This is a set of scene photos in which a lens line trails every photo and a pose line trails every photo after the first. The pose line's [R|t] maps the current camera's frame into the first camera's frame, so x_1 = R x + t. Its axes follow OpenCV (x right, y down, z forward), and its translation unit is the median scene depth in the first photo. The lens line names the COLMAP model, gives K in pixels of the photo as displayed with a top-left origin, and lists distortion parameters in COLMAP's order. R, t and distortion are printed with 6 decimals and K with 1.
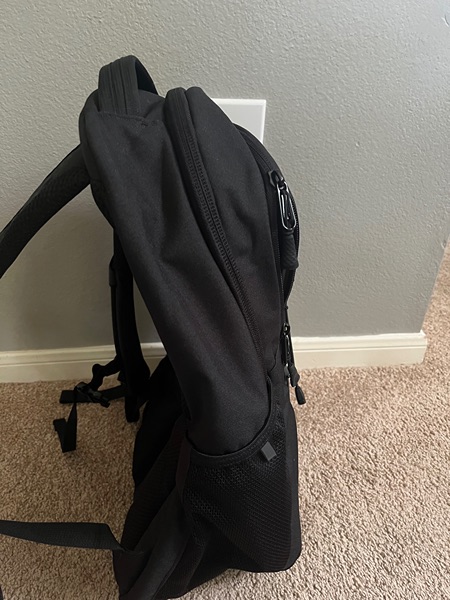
lens RADIAL K [[460.8, 0, 231.2], [0, 460.8, 300.8], [0, 0, 1]] dist [0.002762, -0.055177]
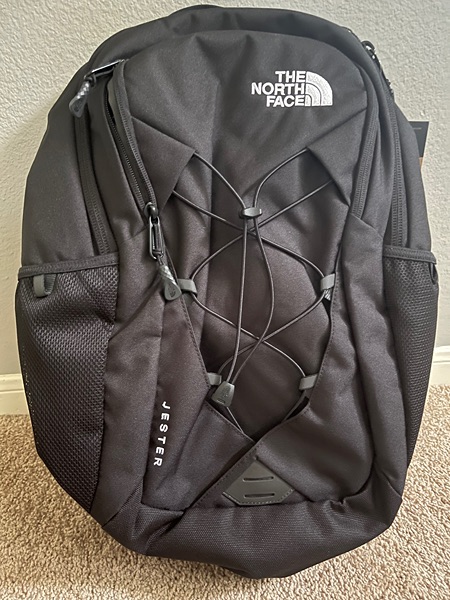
lens RADIAL K [[460.8, 0, 223.9], [0, 460.8, 303.7], [0, 0, 1]] dist [0.002762, -0.055177]
pose [[0.999501, -0.021924, 0.022754, -0.126172], [0.024635, 0.991640, -0.126663, 0.115661], [-0.019787, 0.127161, 0.991685, 0.181174]]
